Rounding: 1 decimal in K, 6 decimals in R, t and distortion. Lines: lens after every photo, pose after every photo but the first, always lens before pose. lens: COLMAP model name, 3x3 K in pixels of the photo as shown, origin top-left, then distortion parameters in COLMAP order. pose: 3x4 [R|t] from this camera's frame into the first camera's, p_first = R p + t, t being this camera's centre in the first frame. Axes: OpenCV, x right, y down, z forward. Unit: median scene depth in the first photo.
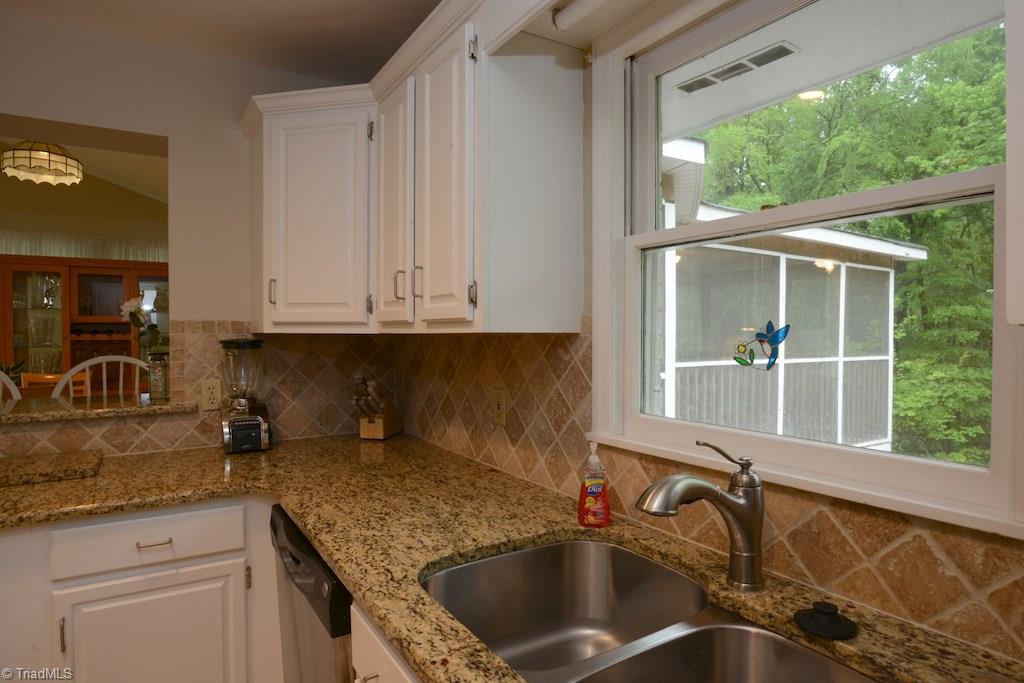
lens RADIAL K [[593.1, 0, 513.1], [0, 593.1, 343.6], [0, 0, 1]] dist [-0.030243, 0.009871]
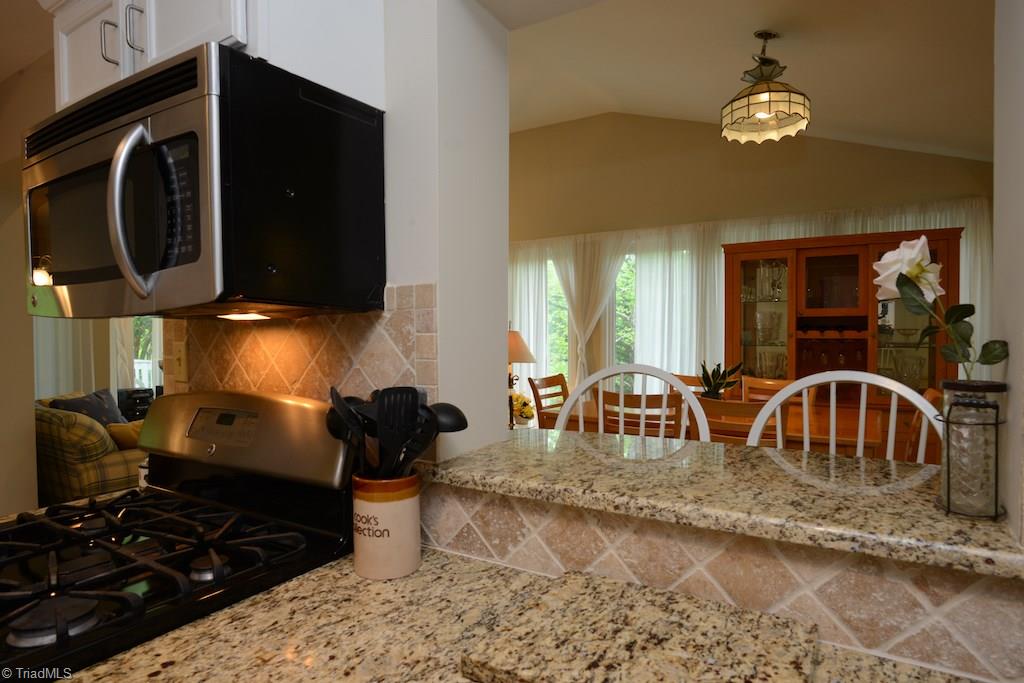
lens RADIAL K [[593.1, 0, 508.9], [0, 593.1, 343.0], [0, 0, 1]] dist [-0.030243, 0.009871]
pose [[0.440094, 0.020877, -0.897709, -0.230764], [-0.016755, 0.999747, 0.015036, -0.005894], [0.897795, 0.008424, 0.440333, 0.330869]]
